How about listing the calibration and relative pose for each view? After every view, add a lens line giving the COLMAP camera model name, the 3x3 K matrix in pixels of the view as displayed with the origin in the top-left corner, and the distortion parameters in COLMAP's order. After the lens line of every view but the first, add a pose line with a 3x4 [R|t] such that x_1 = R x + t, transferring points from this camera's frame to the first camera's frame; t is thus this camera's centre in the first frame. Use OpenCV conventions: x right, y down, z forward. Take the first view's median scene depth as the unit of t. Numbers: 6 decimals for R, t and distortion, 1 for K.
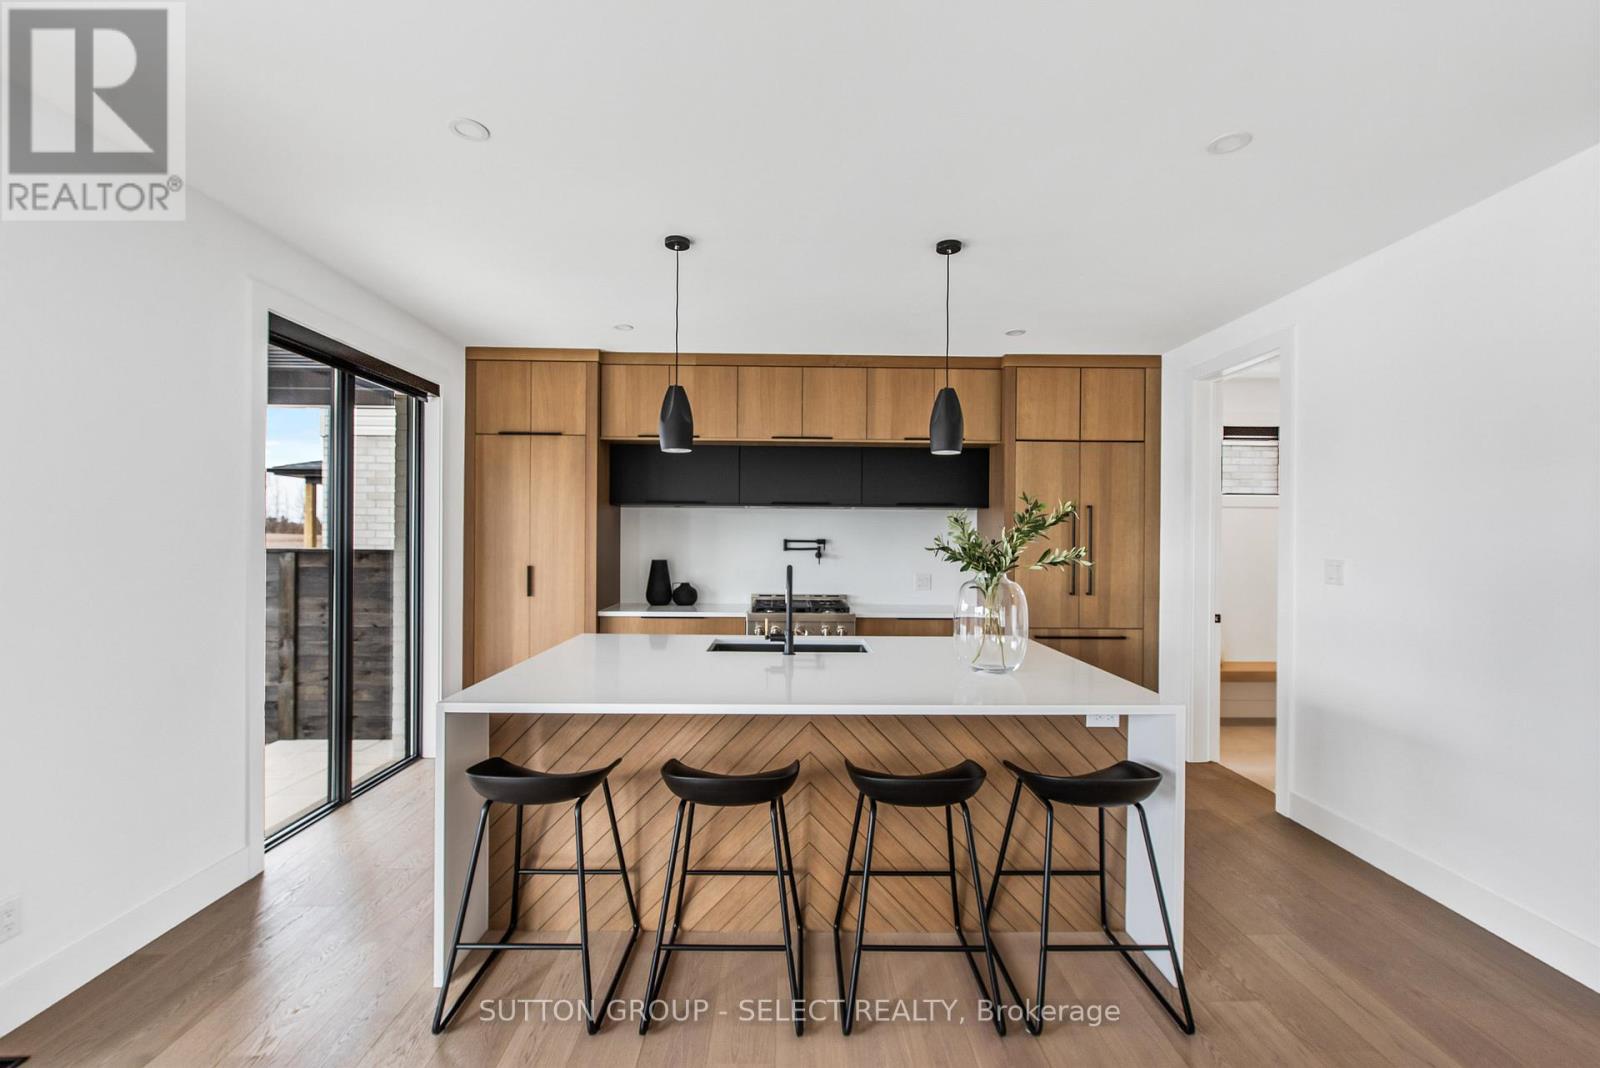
lens RADIAL K [[682.1, 0, 803.3], [0, 682.1, 541.3], [0, 0, 1]] dist [-0.001403, -0.000161]
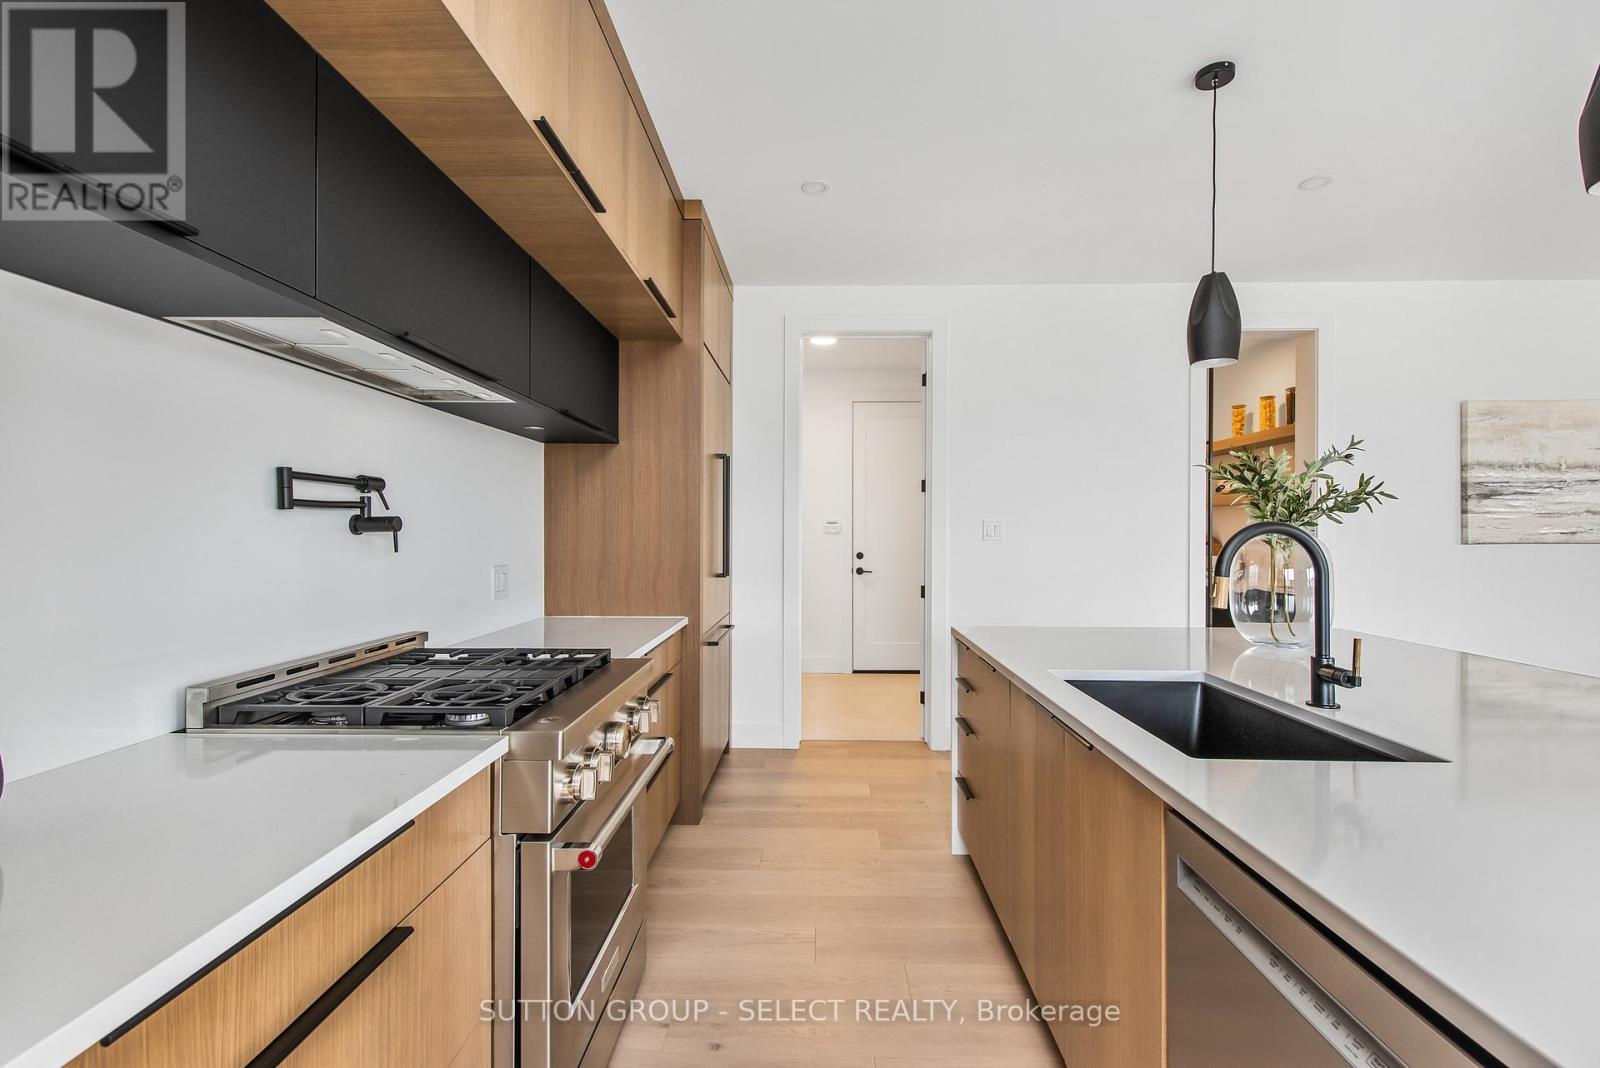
lens RADIAL K [[733.6, 0, 800.0], [0, 733.6, 534.0], [0, 0, 1]] dist [-0.000263, -0.000035]
pose [[0.038509, -0.013391, 0.999169, -0.365973], [0.004933, 0.999901, 0.013211, 0.024396], [-0.999246, 0.004420, 0.038571, 0.883547]]
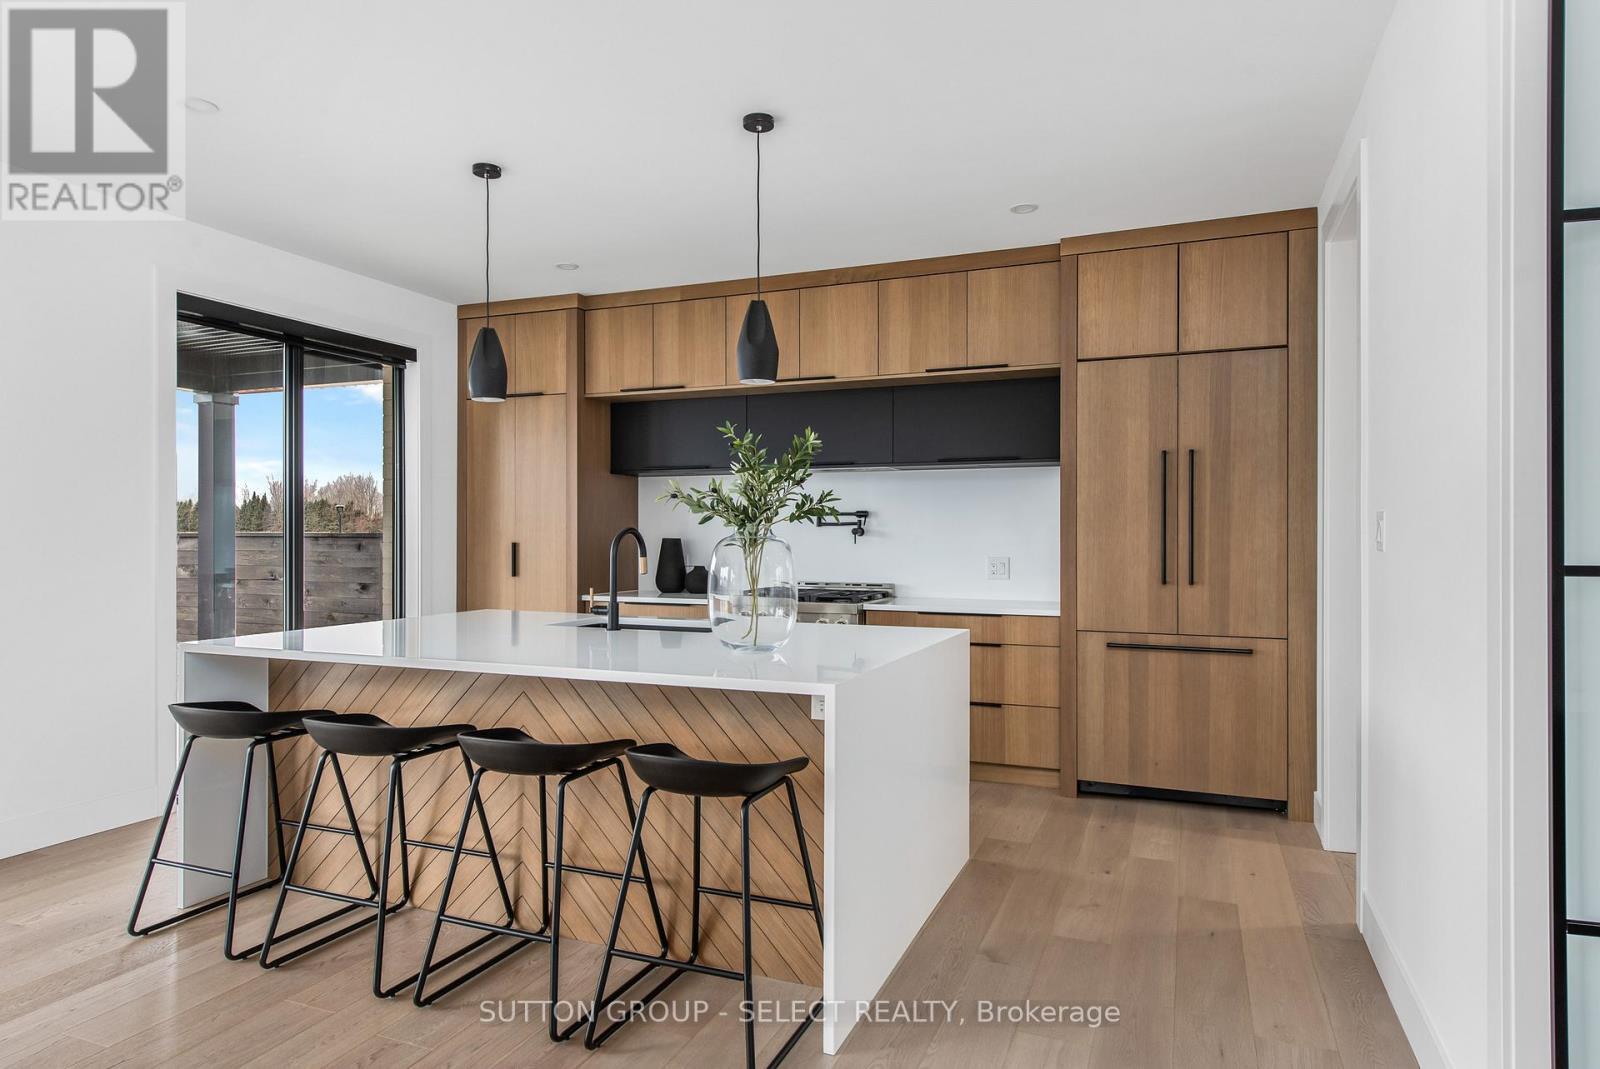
lens RADIAL K [[948.0, 0, 800.0], [0, 948.0, 534.5], [0, 0, 1]] dist [0.026927, 0.000422]
pose [[0.918608, -0.006103, -0.395122, 0.434993], [0.002618, 0.999953, -0.009358, 0.037625], [0.395161, 0.007562, 0.918581, -0.001232]]
